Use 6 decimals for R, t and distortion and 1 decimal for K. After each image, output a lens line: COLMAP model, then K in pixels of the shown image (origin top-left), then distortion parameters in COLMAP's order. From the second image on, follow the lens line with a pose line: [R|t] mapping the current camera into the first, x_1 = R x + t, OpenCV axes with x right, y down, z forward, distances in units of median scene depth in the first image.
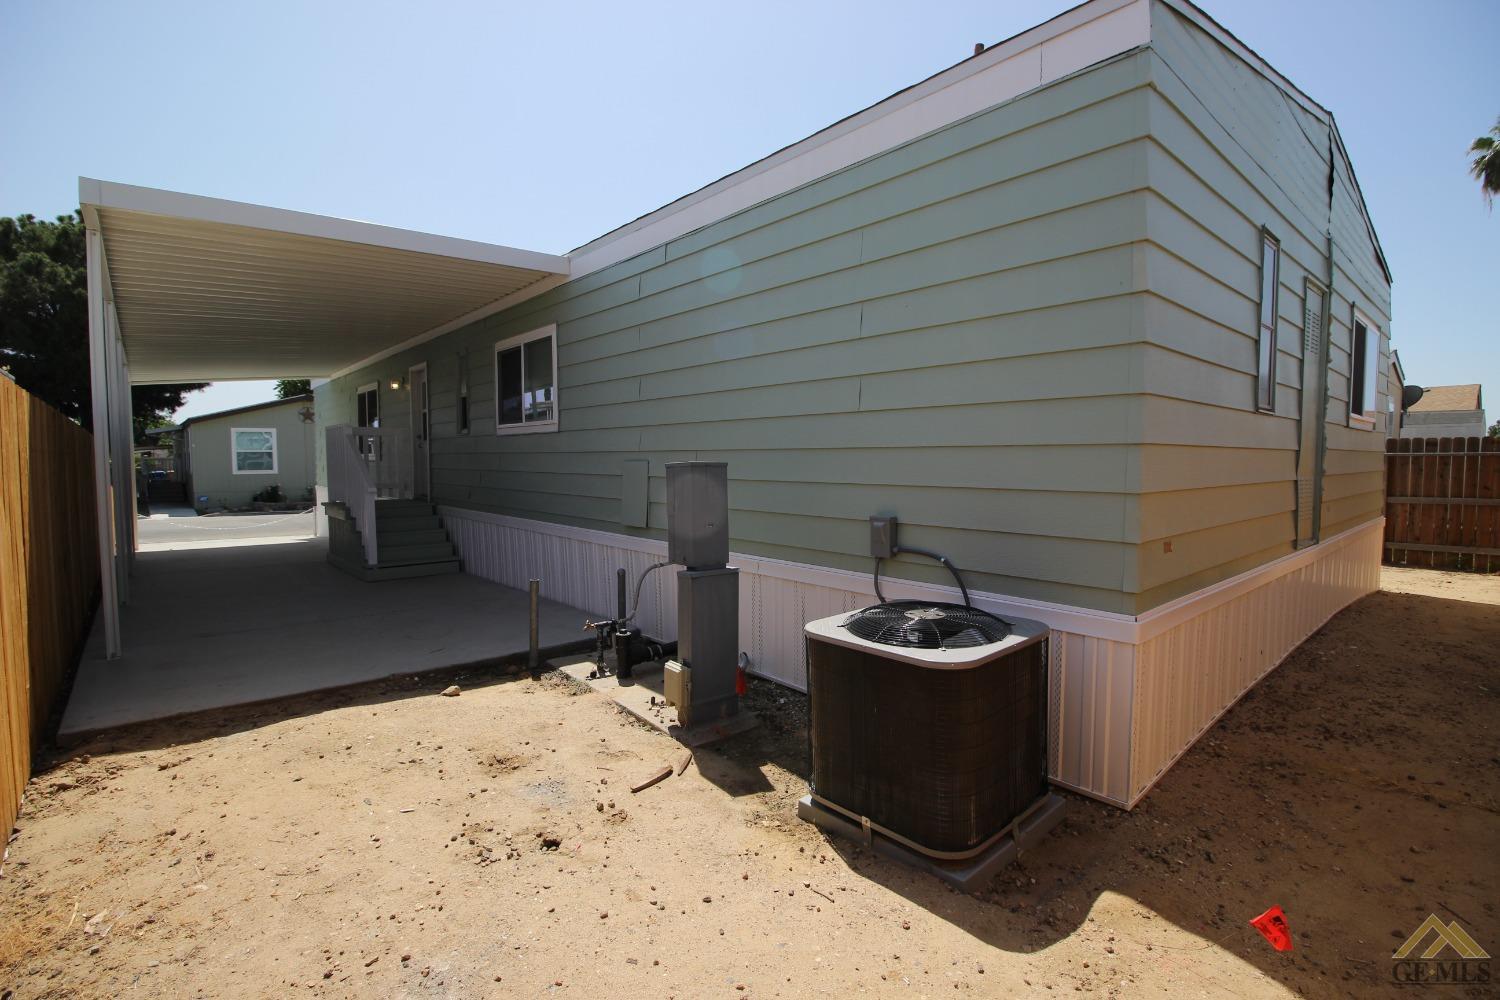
lens RADIAL K [[700.2, 0, 754.4], [0, 700.2, 500.9], [0, 0, 1]] dist [0.001965, -0.015685]
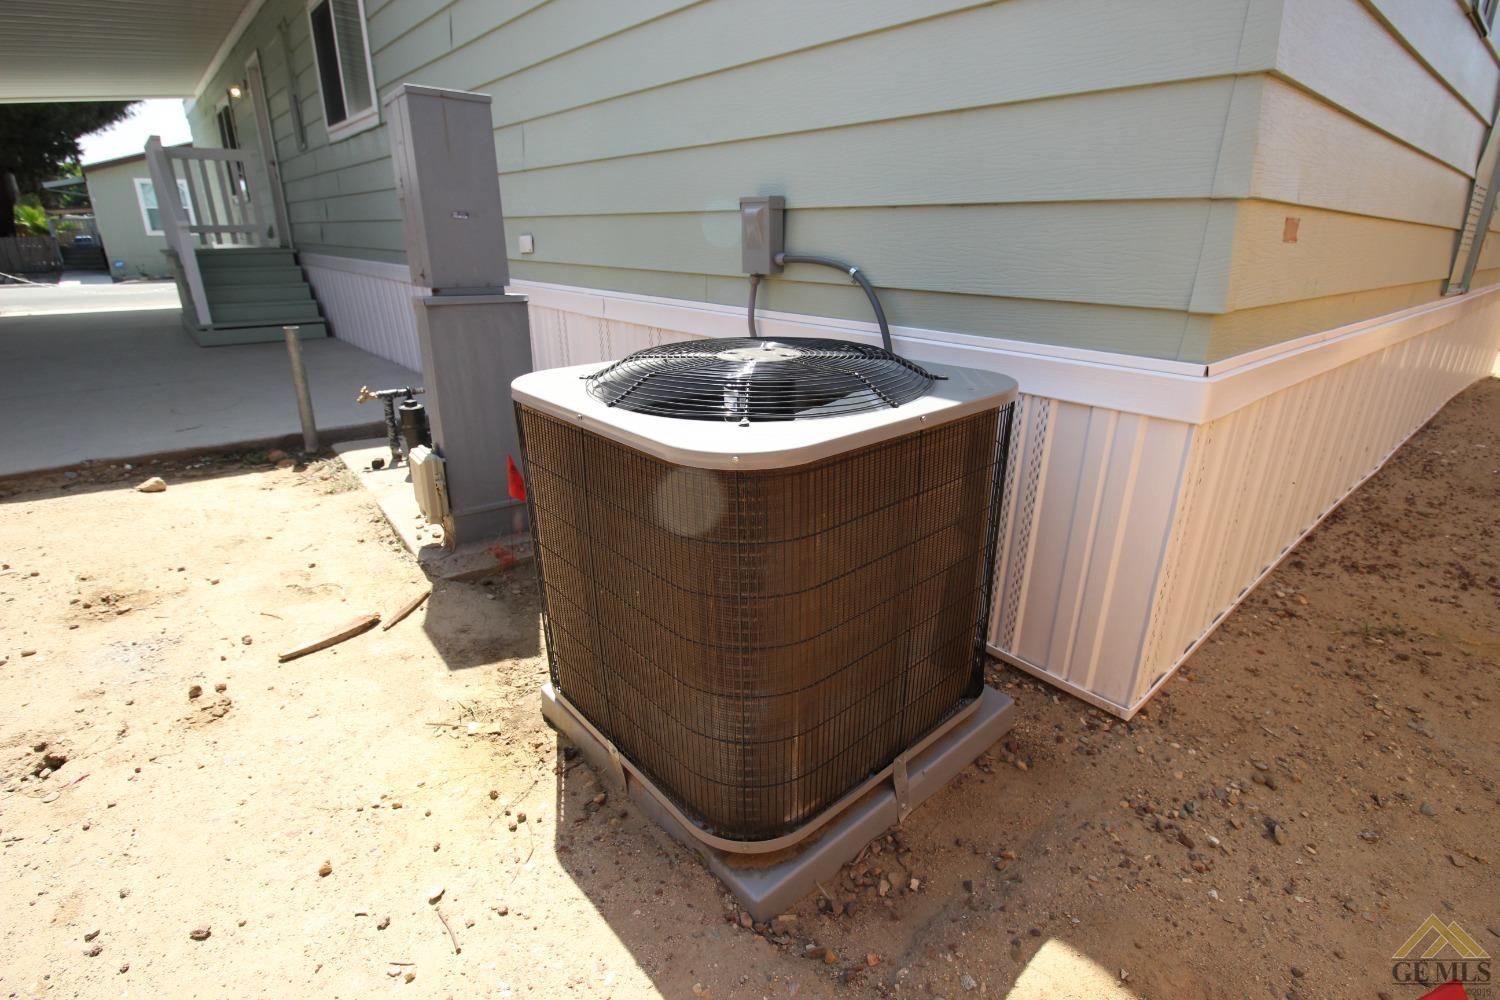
lens RADIAL K [[716.0, 0, 750.0], [0, 716.0, 500.0], [0, 0, 1]] dist [0.001188, -0.012537]
pose [[0.999670, 0.016913, -0.019340, 0.208379], [-0.010627, 0.957550, 0.288072, 0.097906], [0.023391, -0.287771, 0.957413, 0.425692]]
